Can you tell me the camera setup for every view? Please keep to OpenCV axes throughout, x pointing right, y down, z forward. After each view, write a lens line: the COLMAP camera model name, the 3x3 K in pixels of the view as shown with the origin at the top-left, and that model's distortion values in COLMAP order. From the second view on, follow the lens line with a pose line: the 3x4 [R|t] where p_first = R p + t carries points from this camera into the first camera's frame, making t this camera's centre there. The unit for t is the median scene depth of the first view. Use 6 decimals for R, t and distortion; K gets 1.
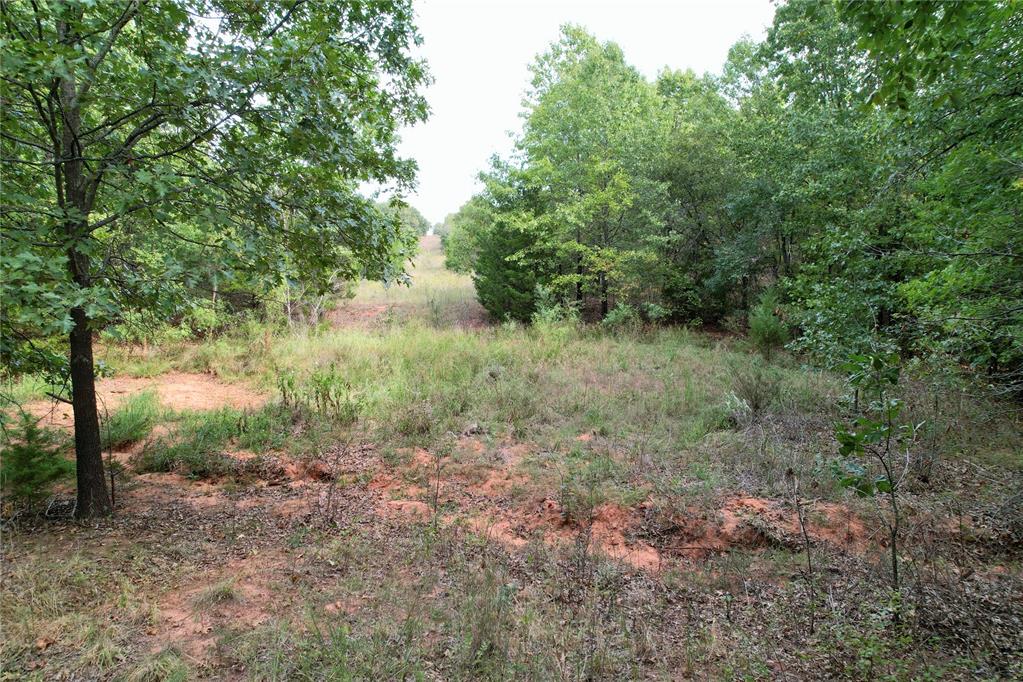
lens RADIAL K [[672.8, 0, 511.0], [0, 672.8, 340.7], [0, 0, 1]] dist [0.063928, 0.008675]
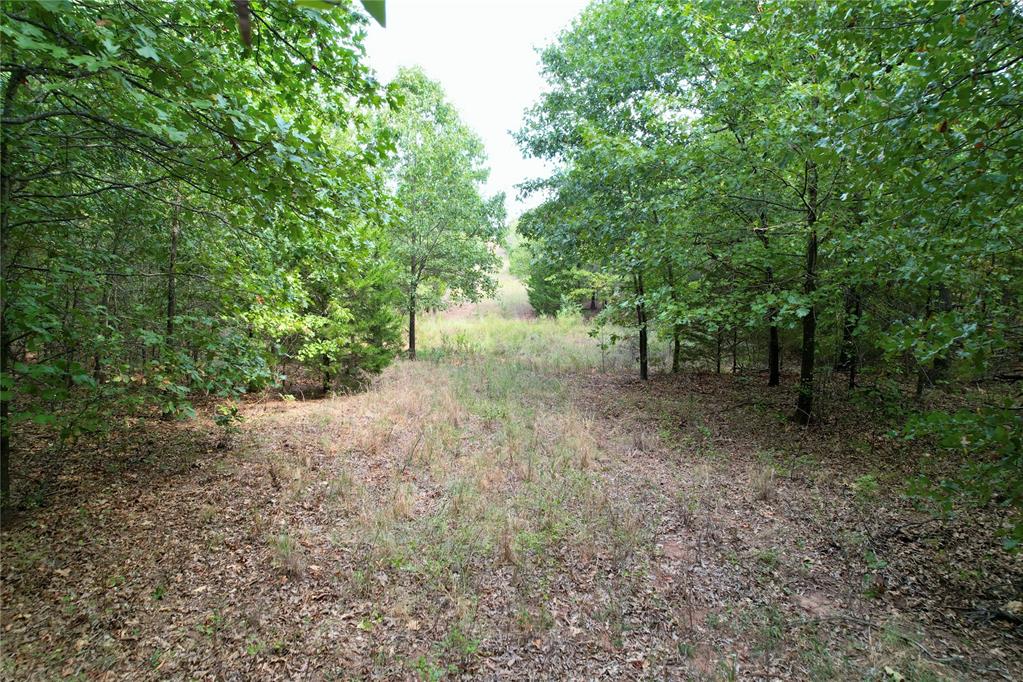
lens RADIAL K [[672.8, 0, 511.5], [0, 672.8, 339.7], [0, 0, 1]] dist [0.063928, 0.008675]
pose [[0.995768, 0.015227, -0.090631, 0.070127], [-0.015114, 0.999884, 0.001924, 0.034712], [0.090649, -0.000546, 0.995883, -0.789754]]
